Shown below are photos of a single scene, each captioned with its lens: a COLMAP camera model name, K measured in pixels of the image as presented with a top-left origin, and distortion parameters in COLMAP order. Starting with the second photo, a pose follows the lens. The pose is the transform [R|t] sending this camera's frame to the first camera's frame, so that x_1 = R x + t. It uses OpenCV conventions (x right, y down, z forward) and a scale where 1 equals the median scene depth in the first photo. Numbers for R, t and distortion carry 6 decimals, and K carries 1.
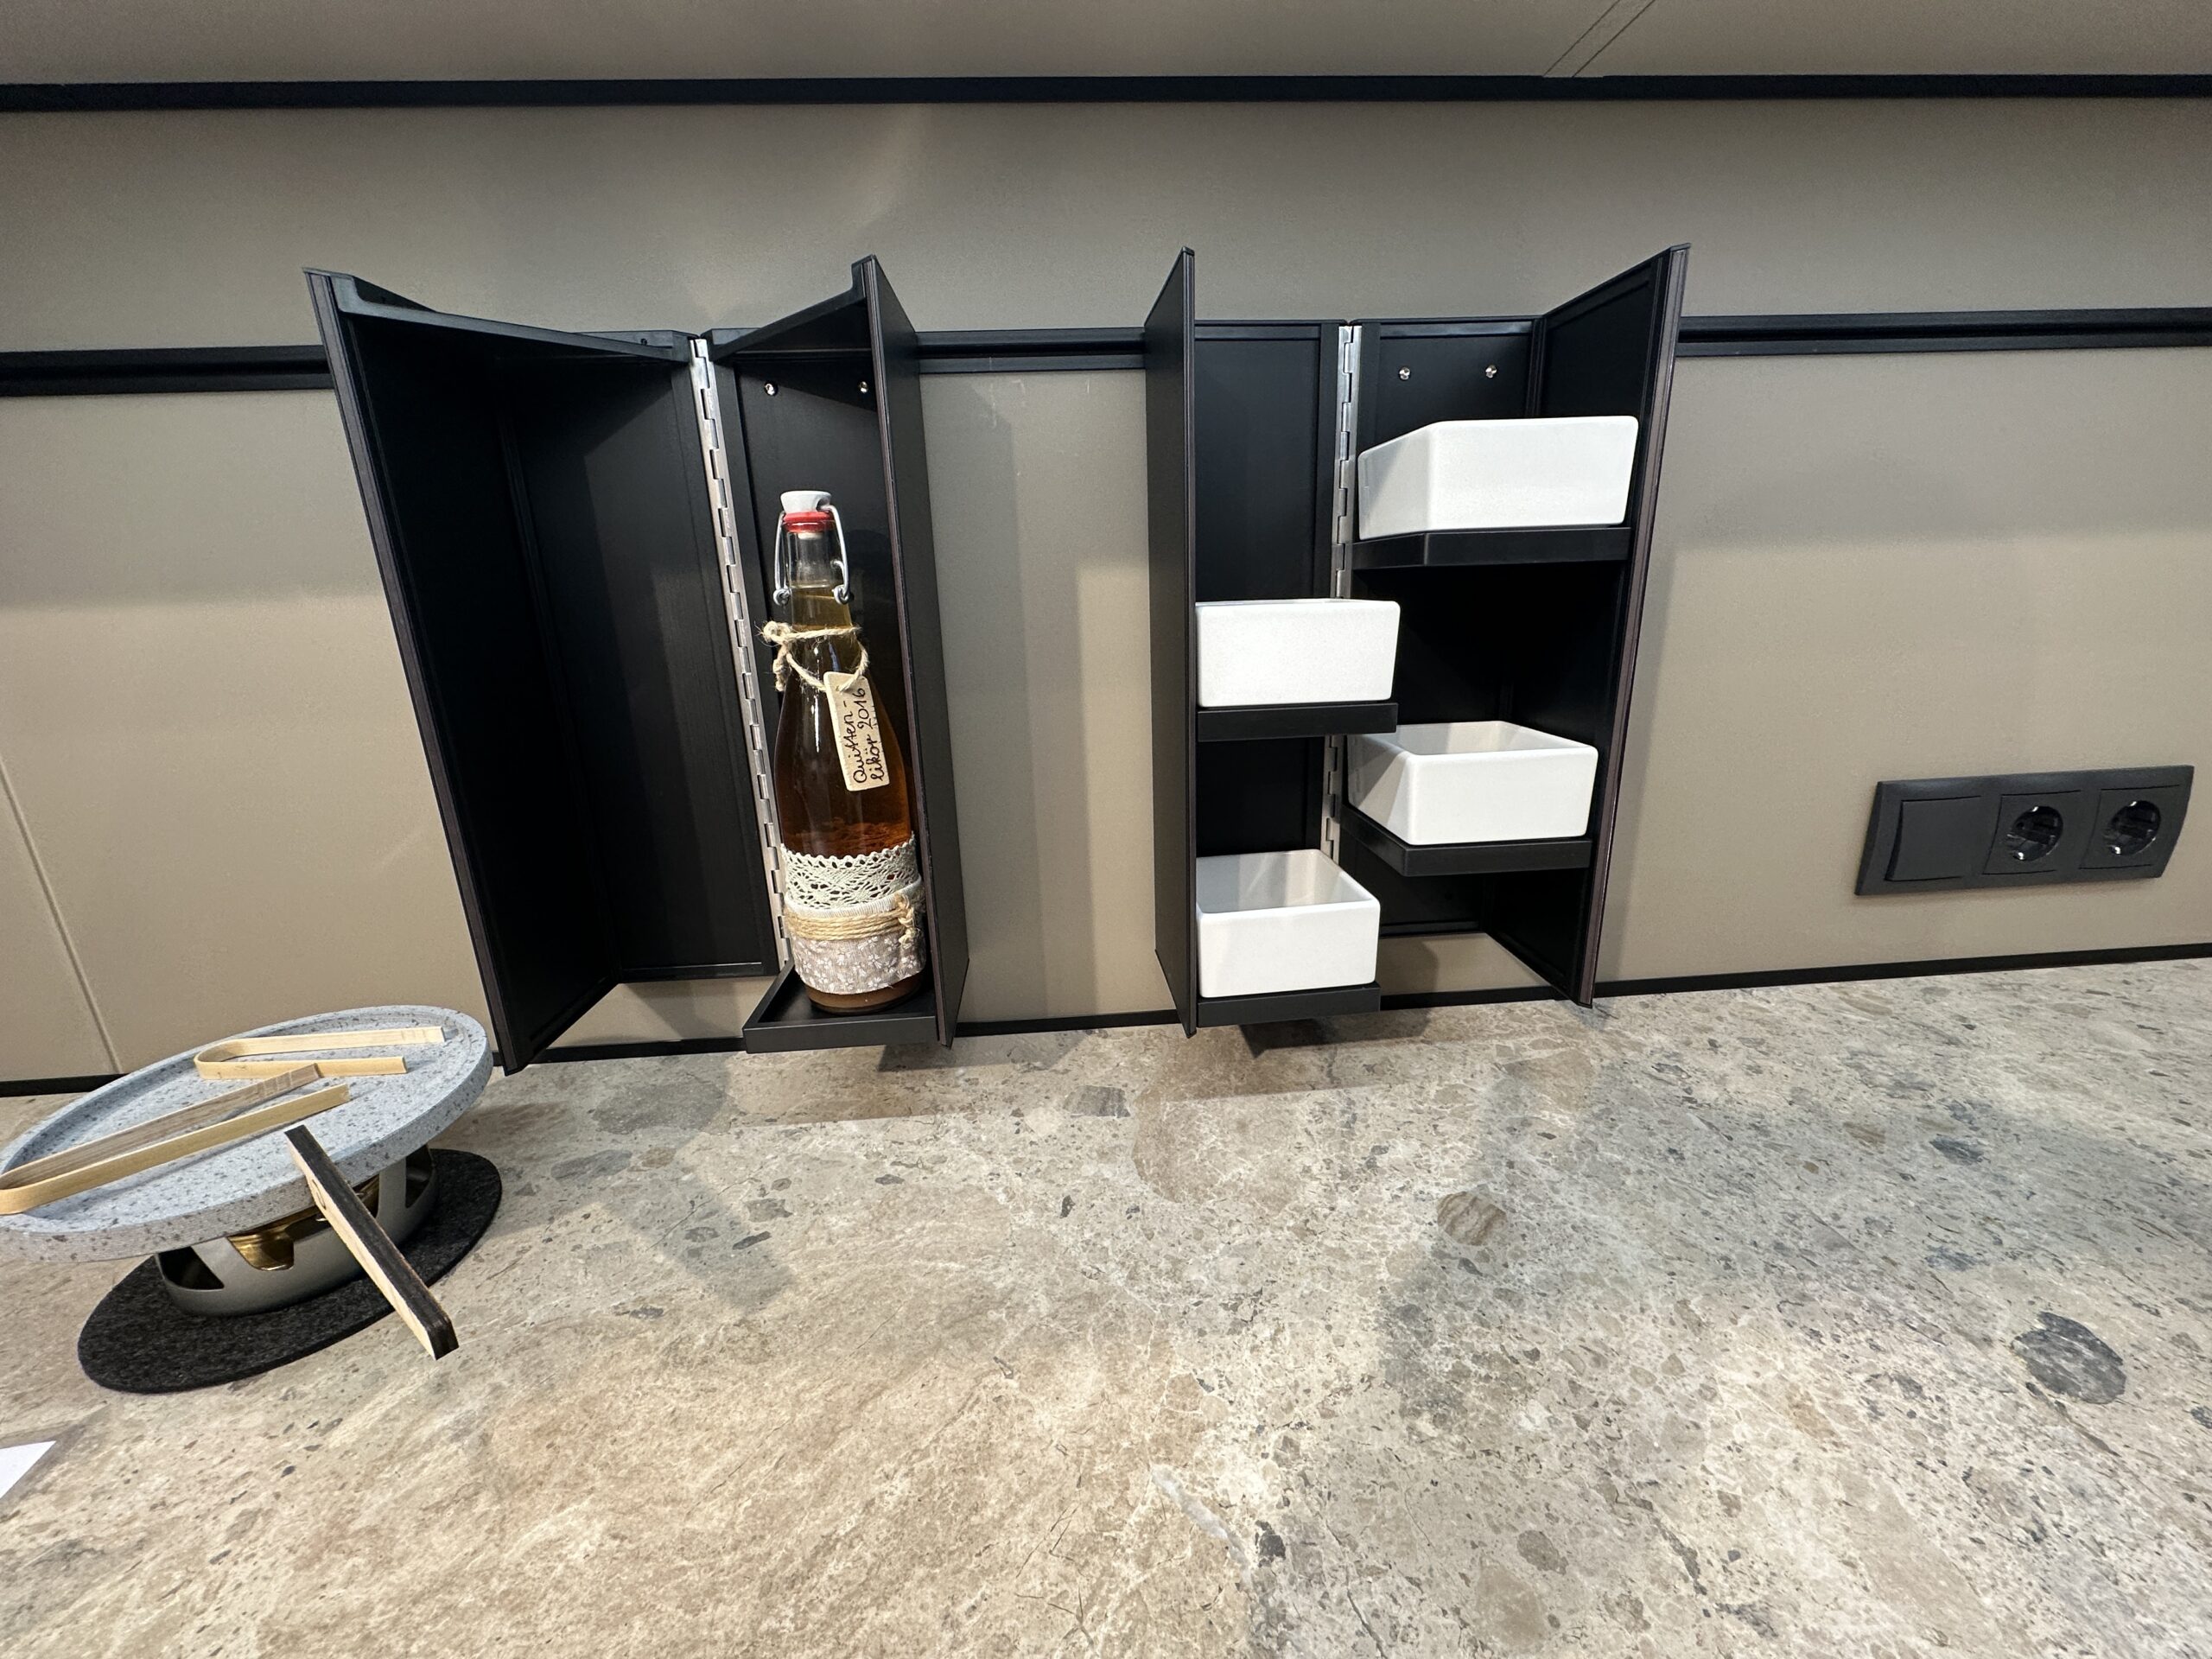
lens RADIAL K [[879.9, 0, 1102.7], [0, 879.9, 825.8], [0, 0, 1]] dist [0.001242, -0.000238]
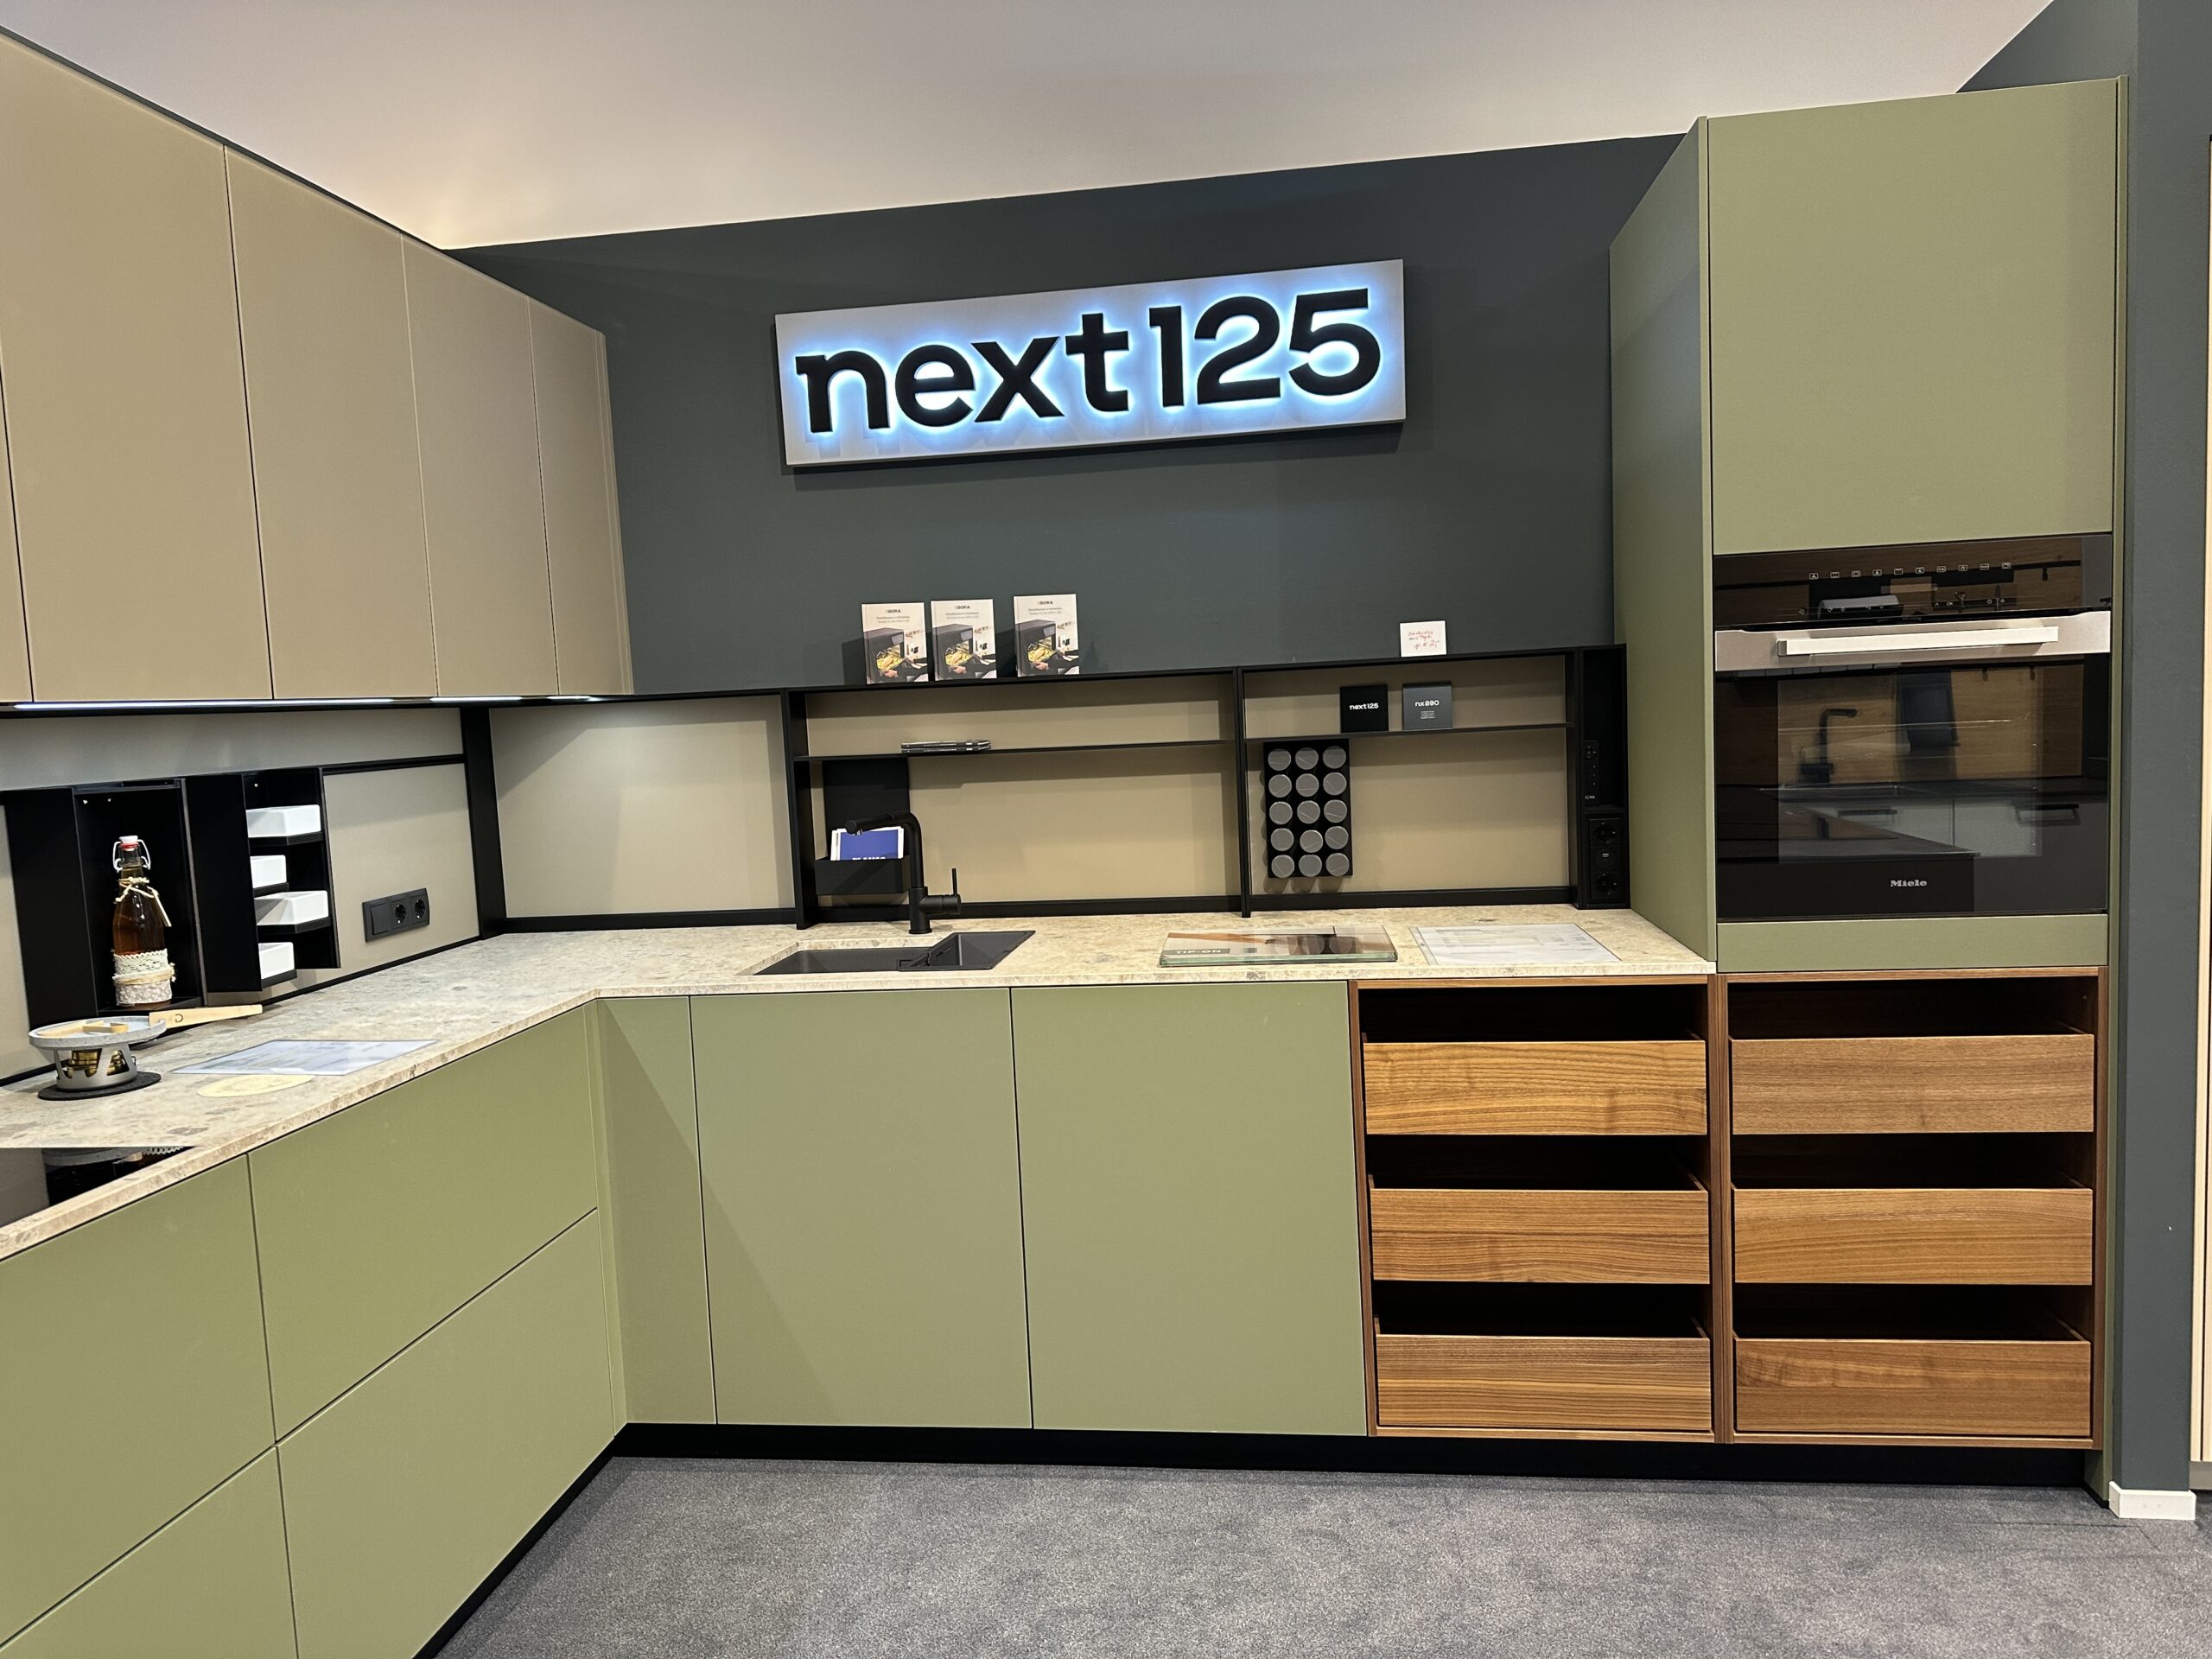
lens RADIAL K [[1567.1, 0, 1091.8], [0, 1567.1, 835.6], [0, 0, 1]] dist [0.189520, -0.339027]
pose [[0.207668, -0.062676, 0.976189, -4.801287], [0.305146, 0.952298, -0.003772, 0.622952], [-0.929387, 0.298663, 0.216888, -3.134046]]
